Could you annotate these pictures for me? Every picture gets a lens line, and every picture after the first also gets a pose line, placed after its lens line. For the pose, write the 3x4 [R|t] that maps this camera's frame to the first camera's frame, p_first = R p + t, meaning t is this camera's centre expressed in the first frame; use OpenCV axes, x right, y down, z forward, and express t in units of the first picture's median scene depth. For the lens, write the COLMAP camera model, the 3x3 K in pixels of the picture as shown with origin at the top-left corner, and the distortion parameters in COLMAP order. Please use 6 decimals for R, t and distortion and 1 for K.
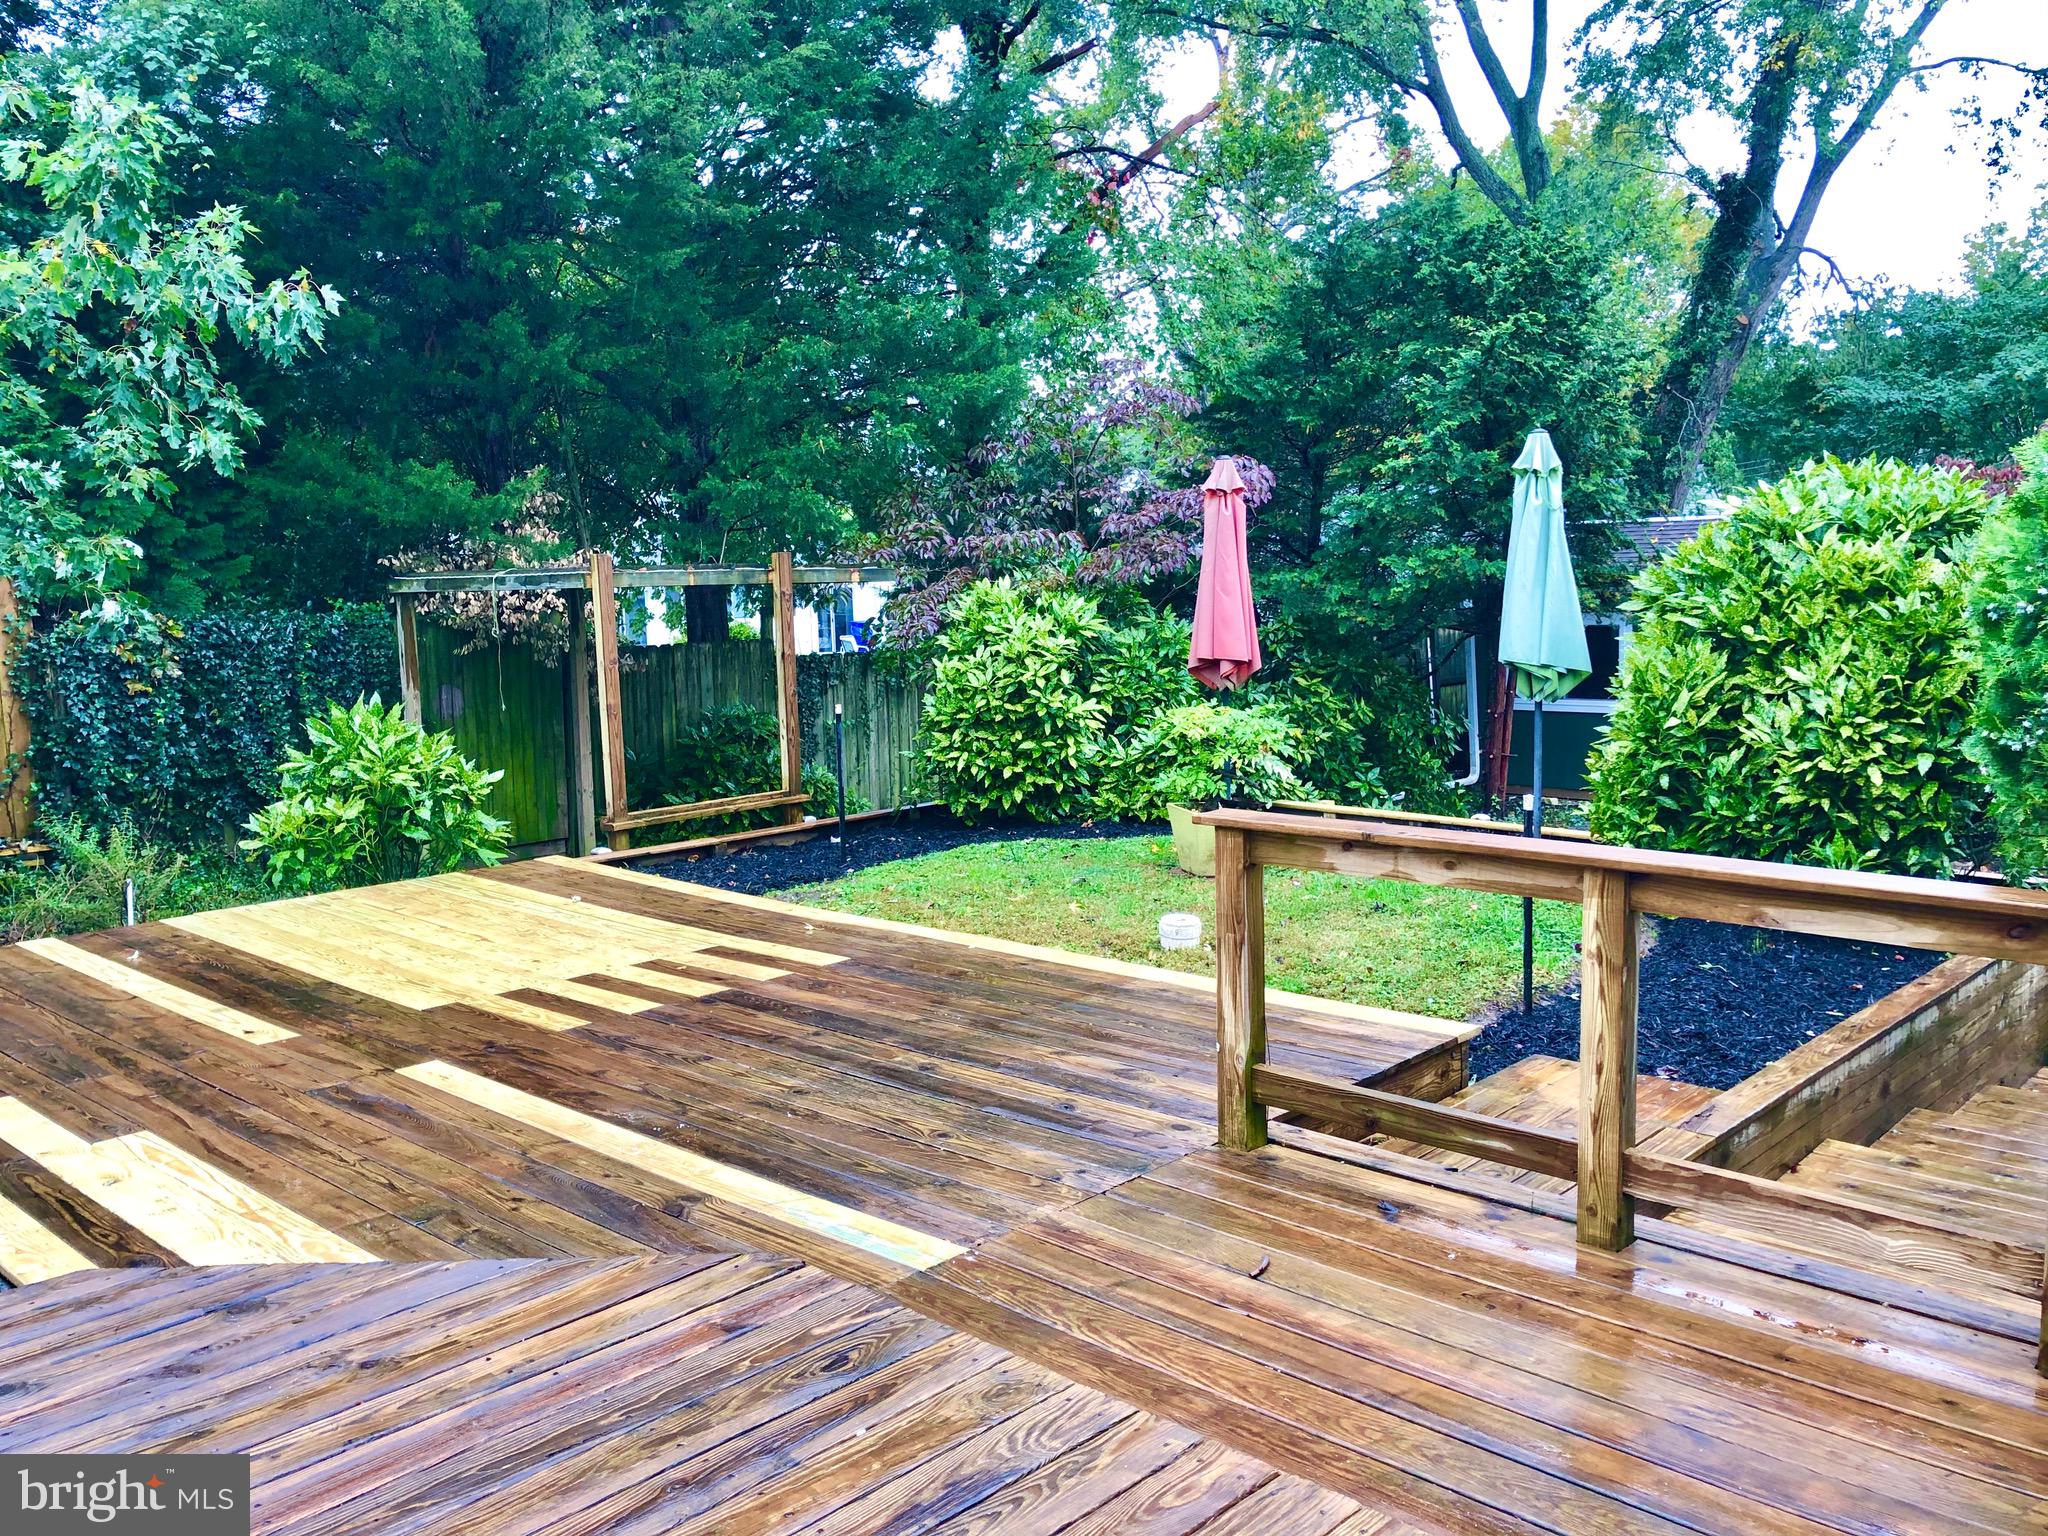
lens RADIAL K [[1682.7, 0, 1029.0], [0, 1682.7, 765.5], [0, 0, 1]] dist [0.025867, 0.005741]
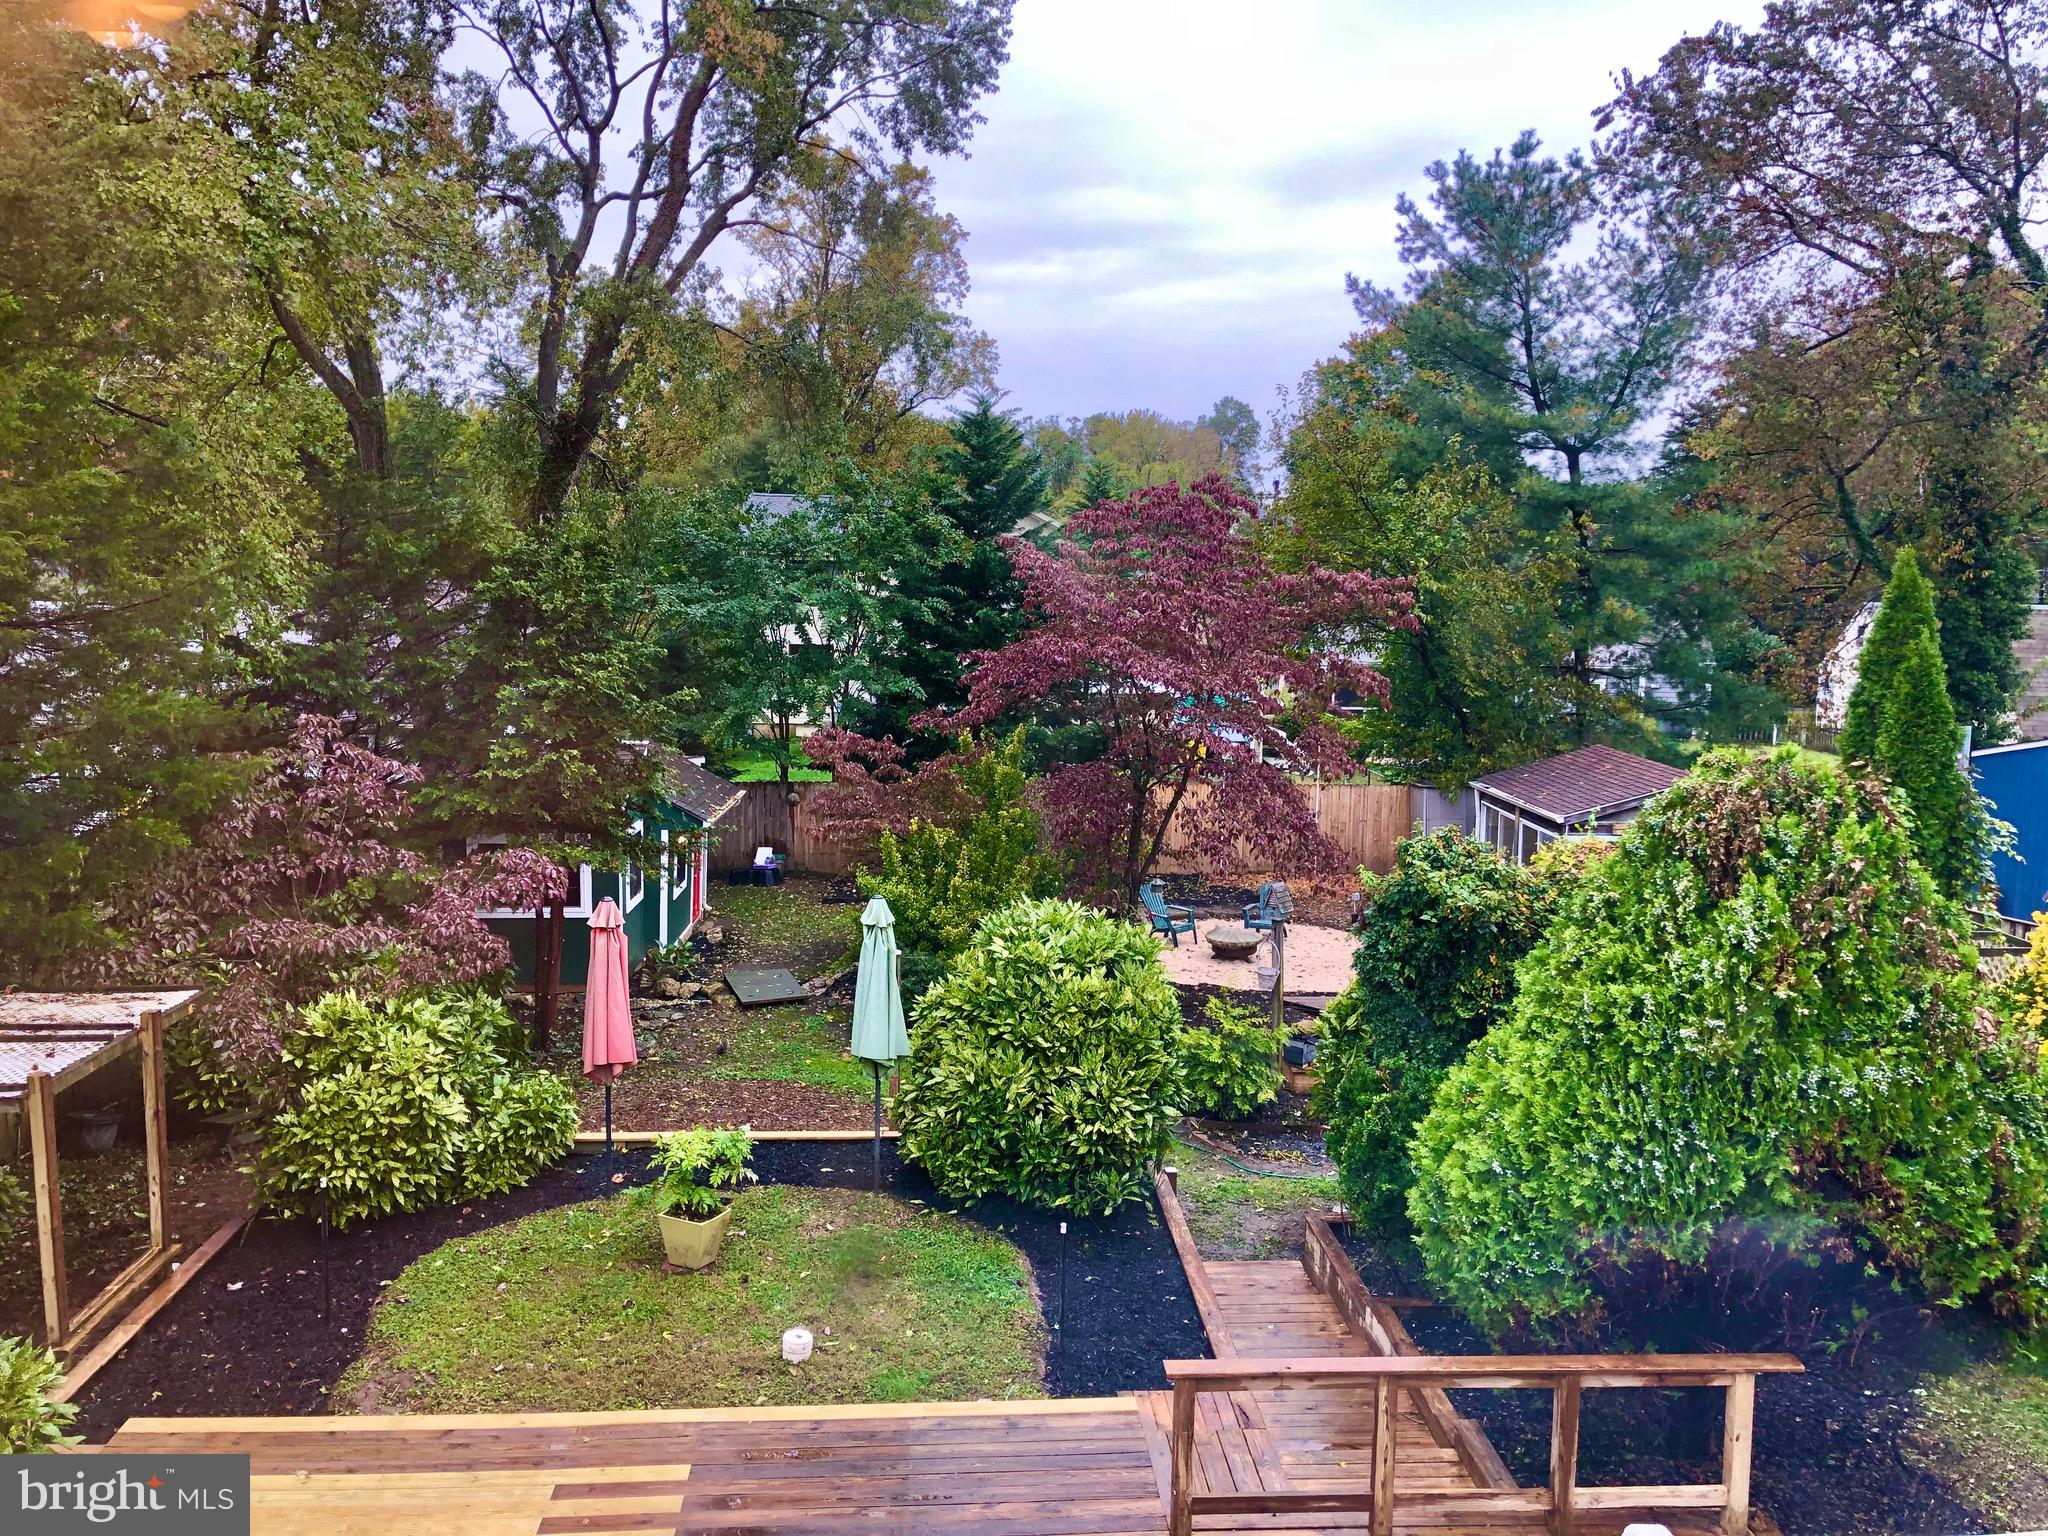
lens RADIAL K [[1682.7, 0, 1032.4], [0, 1682.7, 766.3], [0, 0, 1]] dist [0.025867, 0.005741]
pose [[0.692829, -0.053665, 0.719102, -0.546936], [0.055295, 0.998245, 0.021222, -0.288385], [-0.718979, 0.025059, 0.694580, -0.077706]]
